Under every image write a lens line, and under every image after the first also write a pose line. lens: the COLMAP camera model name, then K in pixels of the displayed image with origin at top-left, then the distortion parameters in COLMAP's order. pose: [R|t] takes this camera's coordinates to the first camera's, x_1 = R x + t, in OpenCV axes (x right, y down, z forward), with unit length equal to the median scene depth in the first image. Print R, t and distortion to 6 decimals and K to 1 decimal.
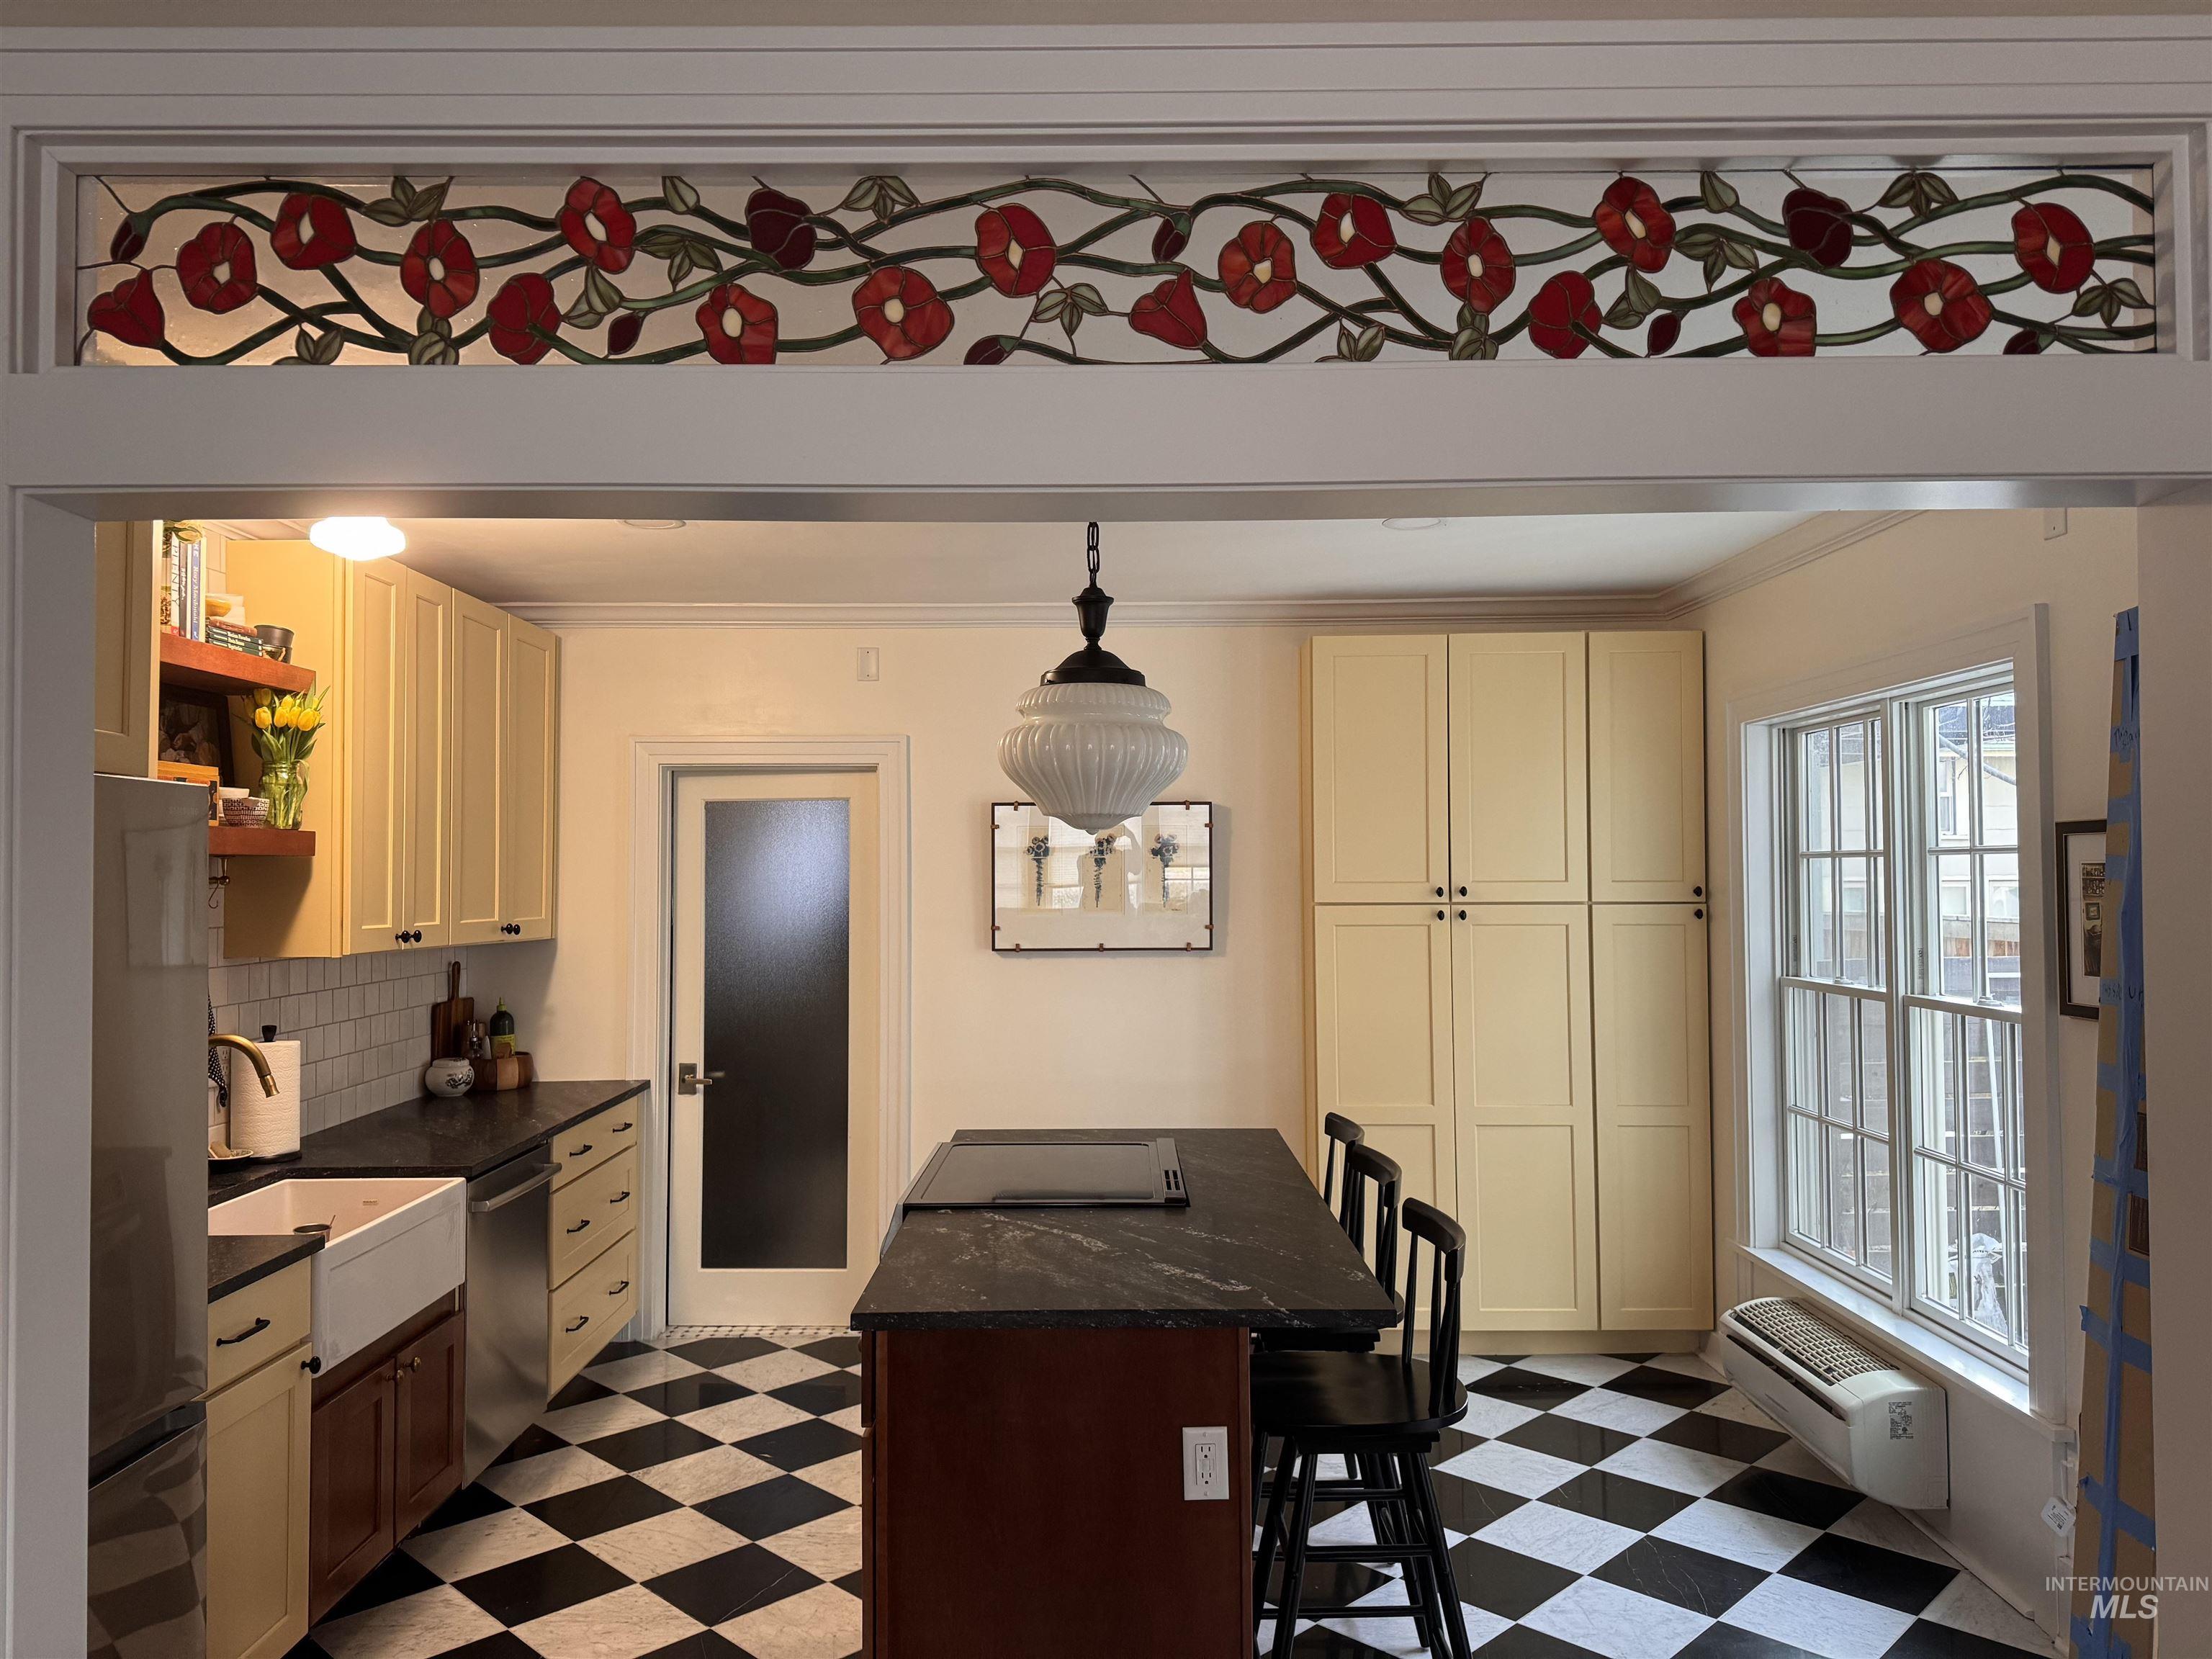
lens RADIAL K [[1546.7, 0, 1105.5], [0, 1546.7, 823.4], [0, 0, 1]] dist [0.065770, -0.054993]
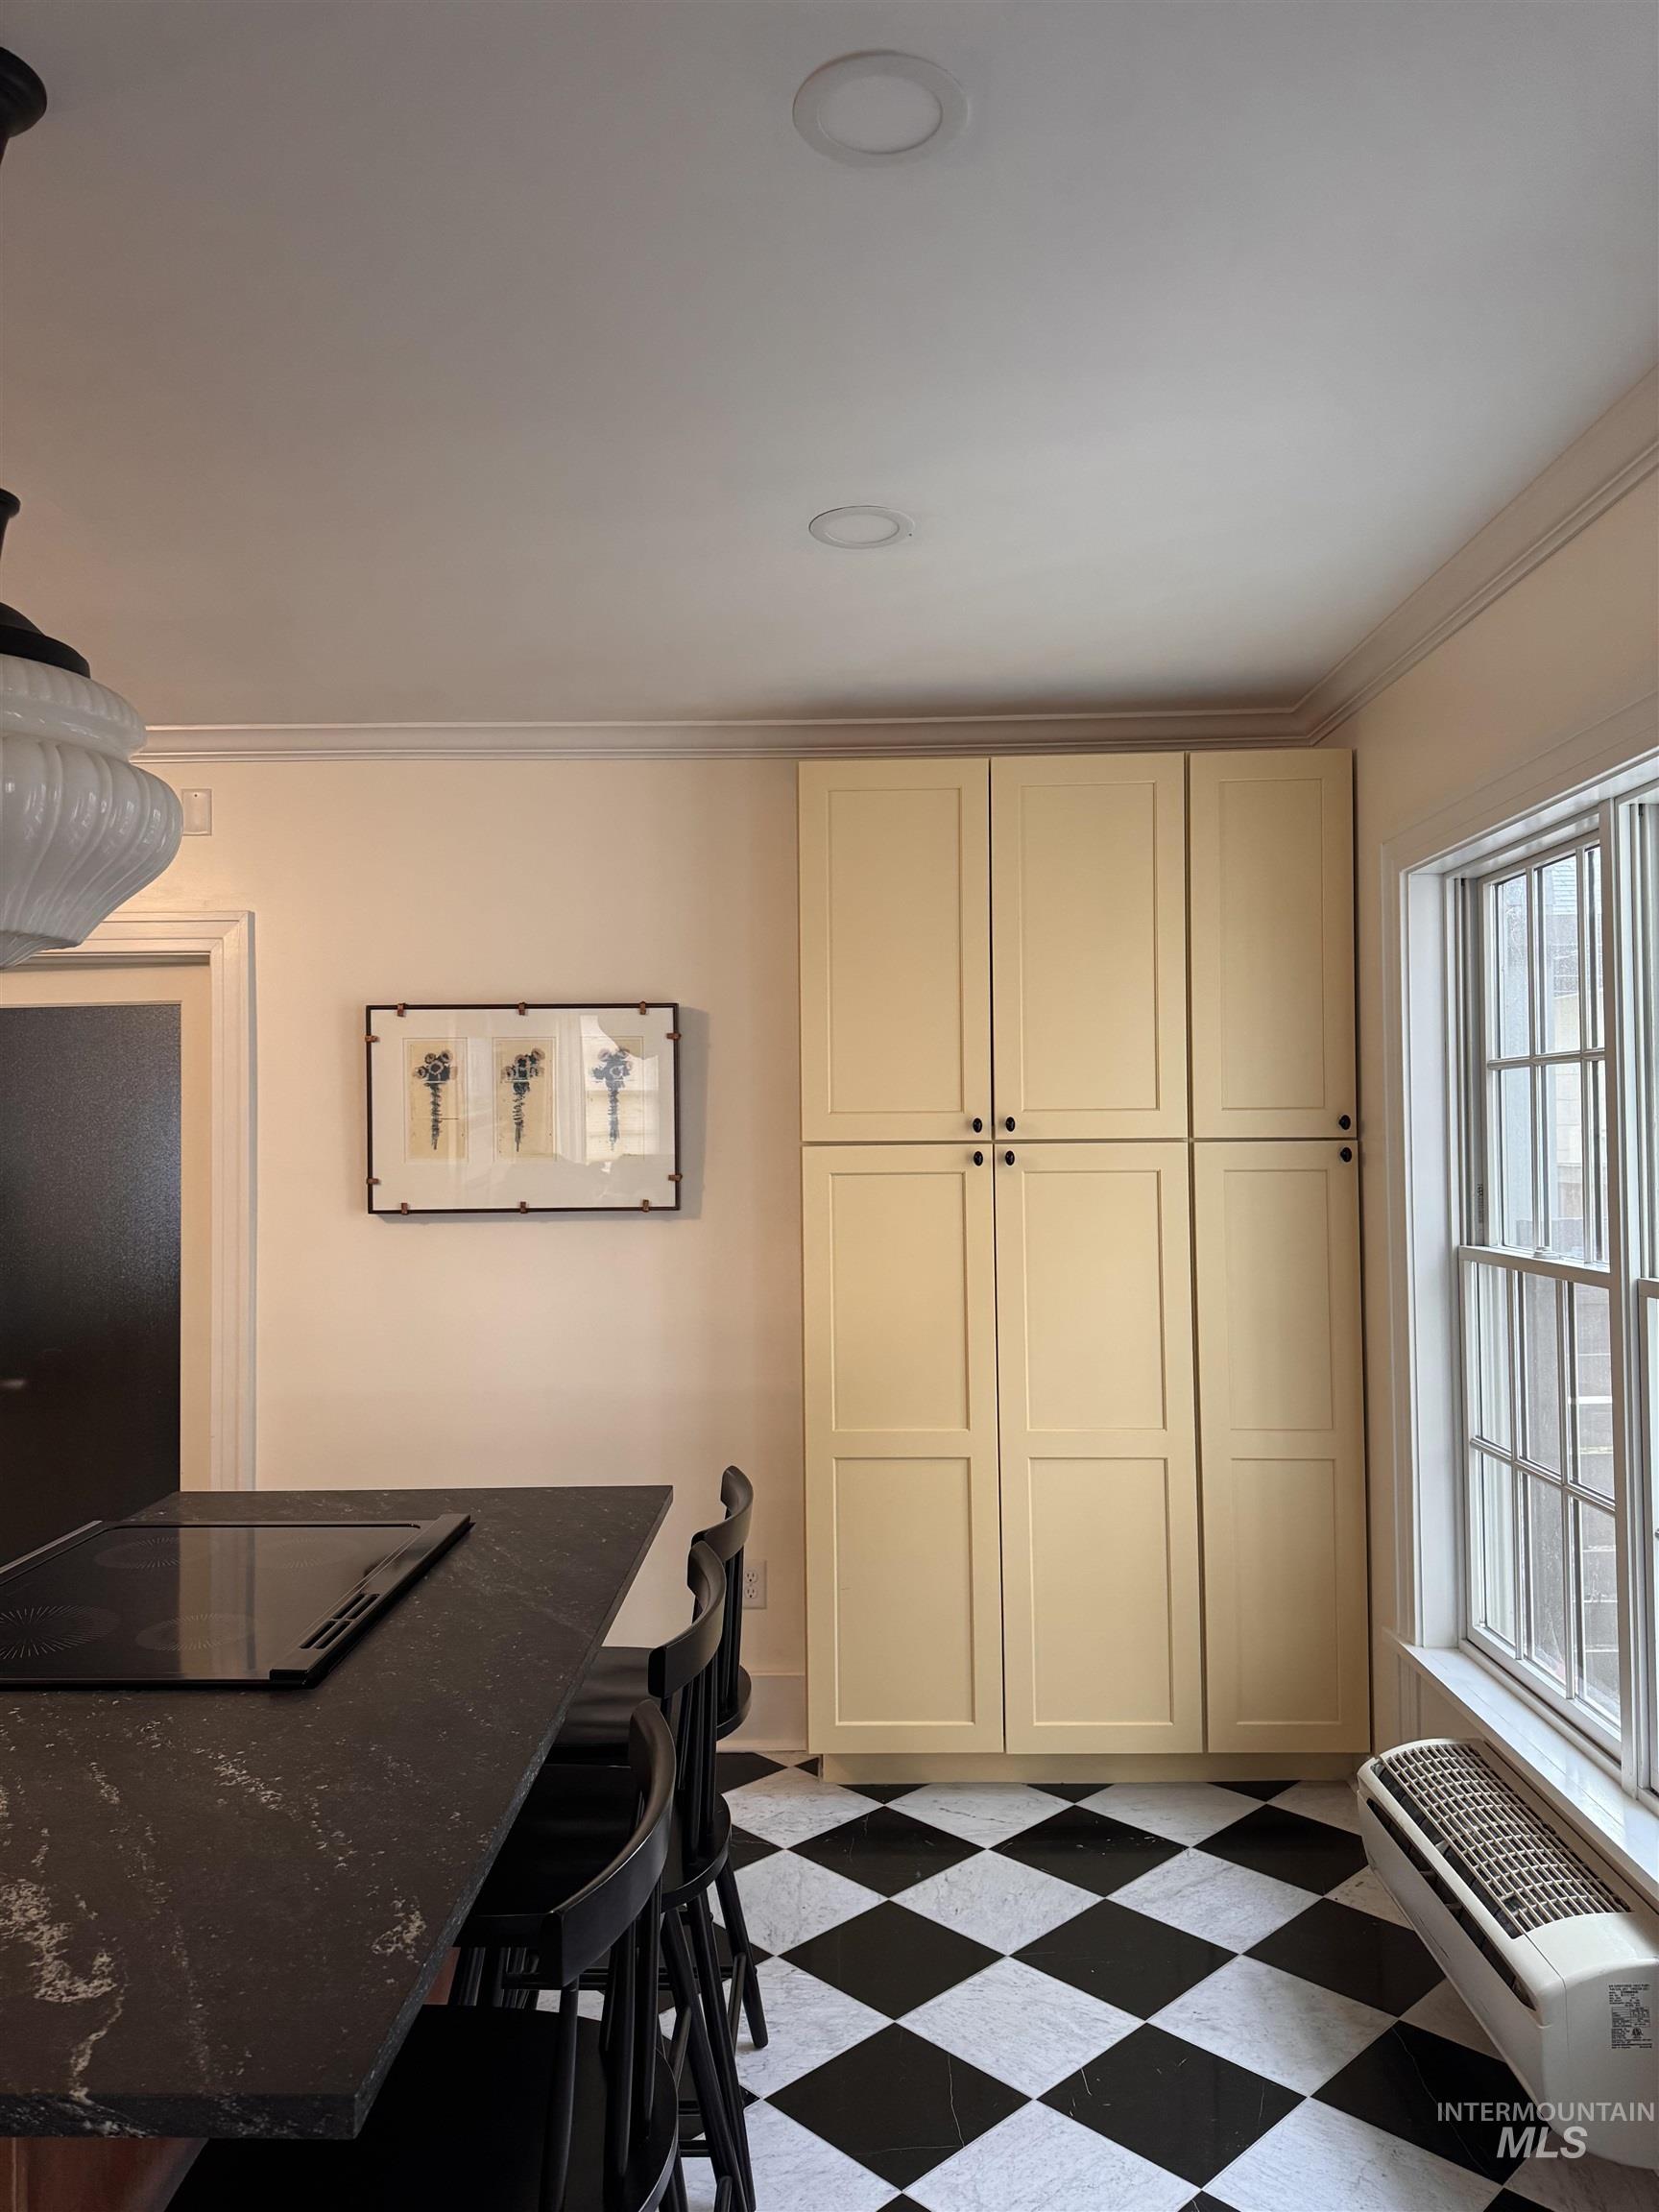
lens RADIAL K [[1546.7, 0, 823.9], [0, 1546.7, 1091.7], [0, 0, 1]] dist [0.065770, -0.054993]
pose [[0.999835, -0.004711, -0.017516, 0.170252], [0.004803, 0.999975, 0.005208, 0.026729], [0.017491, -0.005292, 0.999833, 0.320965]]
